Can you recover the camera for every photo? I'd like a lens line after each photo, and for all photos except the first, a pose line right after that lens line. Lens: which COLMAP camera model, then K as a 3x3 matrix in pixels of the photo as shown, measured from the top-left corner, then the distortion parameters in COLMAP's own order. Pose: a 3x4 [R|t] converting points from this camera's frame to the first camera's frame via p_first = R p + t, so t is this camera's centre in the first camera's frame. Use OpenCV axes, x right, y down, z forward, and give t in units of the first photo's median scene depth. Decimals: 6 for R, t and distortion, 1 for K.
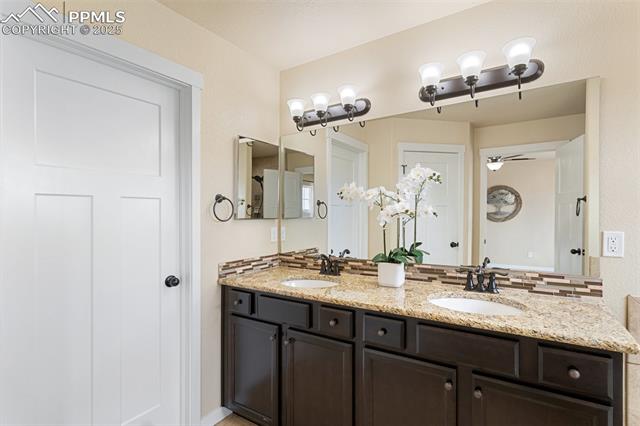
lens RADIAL K [[303.5, 0, 326.1], [0, 303.5, 215.7], [0, 0, 1]] dist [0.000601, 0.001514]
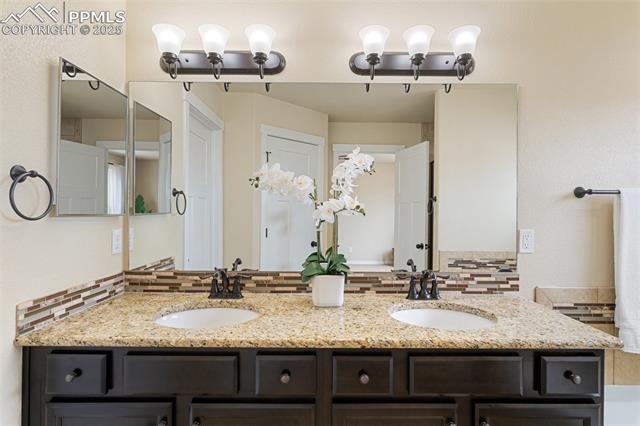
lens RADIAL K [[331.9, 0, 320.1], [0, 331.9, 214.9], [0, 0, 1]] dist [-0.000722, -0.002089]
pose [[0.845959, 0.007006, 0.533202, -0.221369], [-0.013237, 0.999881, 0.007863, -0.000575], [-0.533084, -0.013710, 0.845951, 0.275145]]
